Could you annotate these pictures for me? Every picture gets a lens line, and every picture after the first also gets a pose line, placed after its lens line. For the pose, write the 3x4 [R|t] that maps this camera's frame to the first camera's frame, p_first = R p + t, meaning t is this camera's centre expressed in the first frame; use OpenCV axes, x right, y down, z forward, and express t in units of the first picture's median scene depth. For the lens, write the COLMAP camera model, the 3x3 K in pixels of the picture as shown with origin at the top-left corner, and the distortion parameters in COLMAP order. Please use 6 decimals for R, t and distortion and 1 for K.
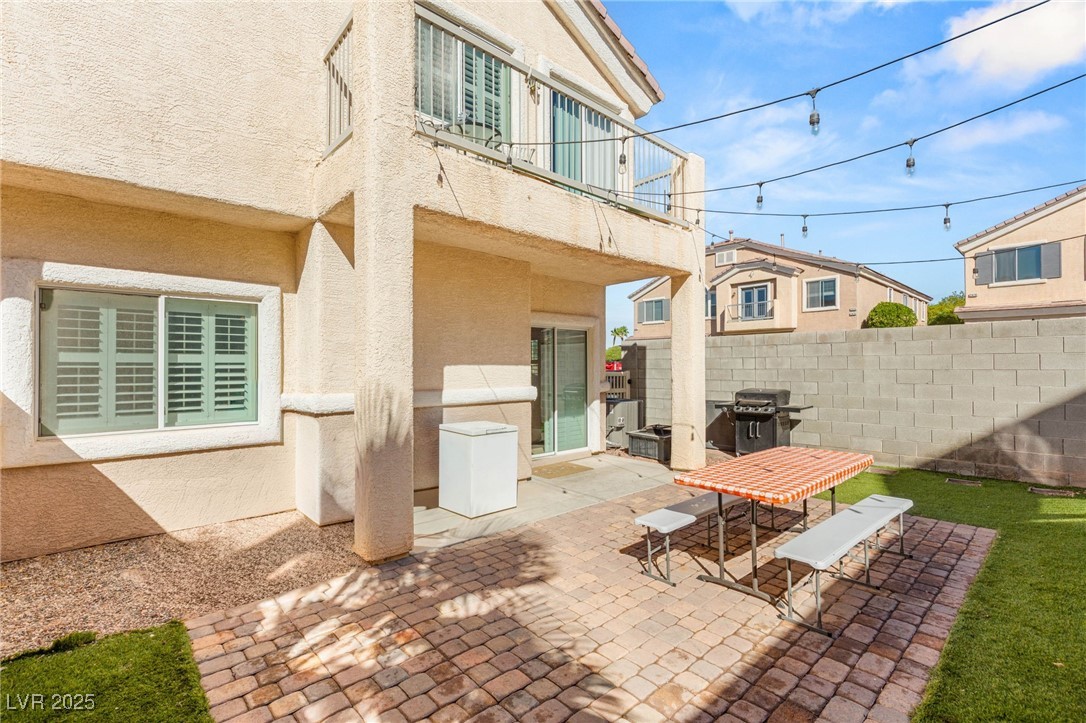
lens RADIAL K [[493.0, 0, 539.5], [0, 493.0, 369.0], [0, 0, 1]] dist [0.001009, -0.000345]
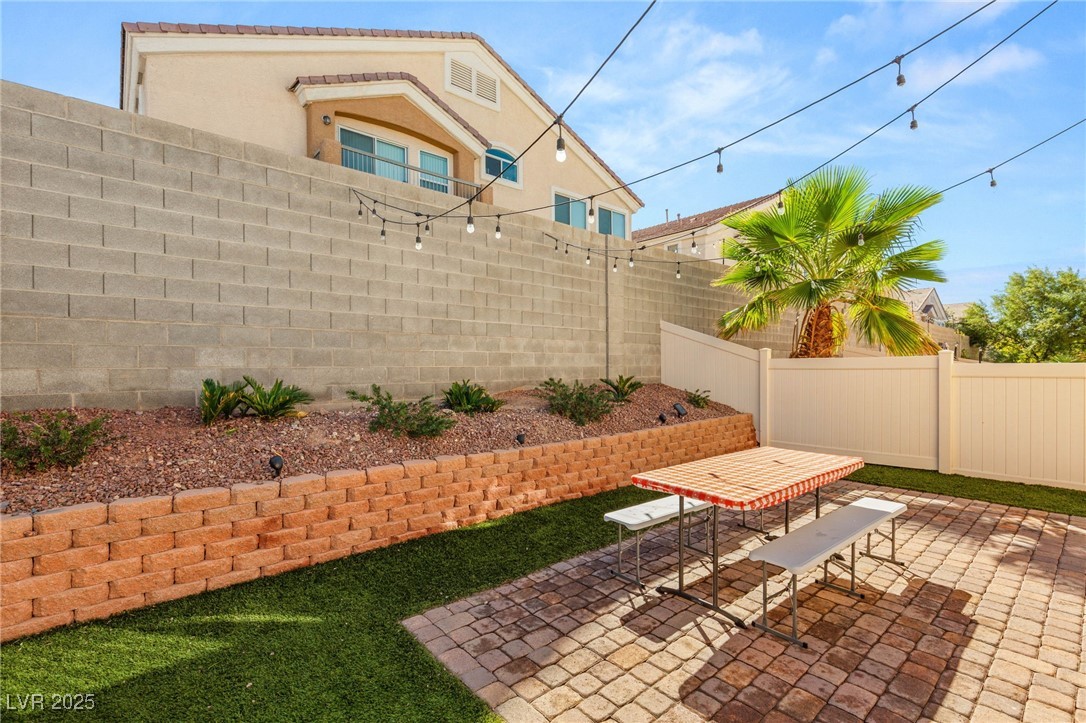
lens RADIAL K [[494.3, 0, 543.6], [0, 494.3, 376.7], [0, 0, 1]] dist [0.003250, 0.000391]
pose [[-0.998988, 0.010691, 0.043693, 0.866158], [0.011380, 0.999815, 0.015533, 0.009928], [-0.043519, 0.016015, -0.998924, 1.966441]]
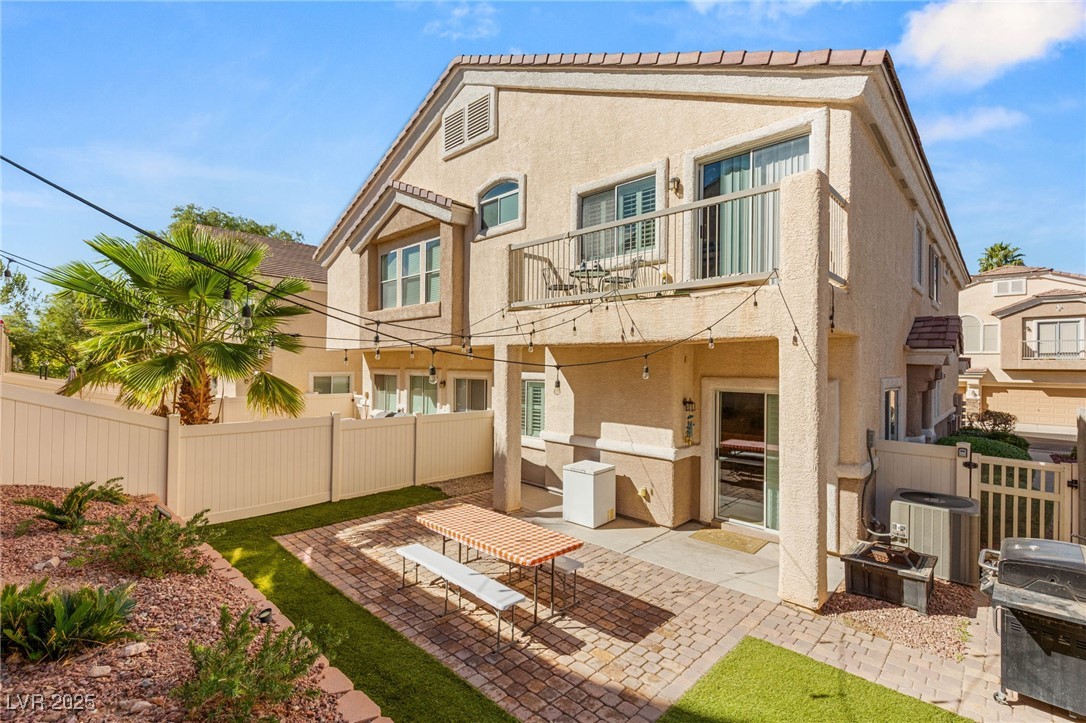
lens RADIAL K [[494.3, 0, 543.6], [0, 494.3, 376.7], [0, 0, 1]] dist [0.003250, 0.000391]
pose [[0.063483, 0.025266, -0.997663, 1.904039], [-0.011620, 0.999630, 0.024577, -0.266173], [0.997915, 0.010033, 0.063753, 1.068994]]
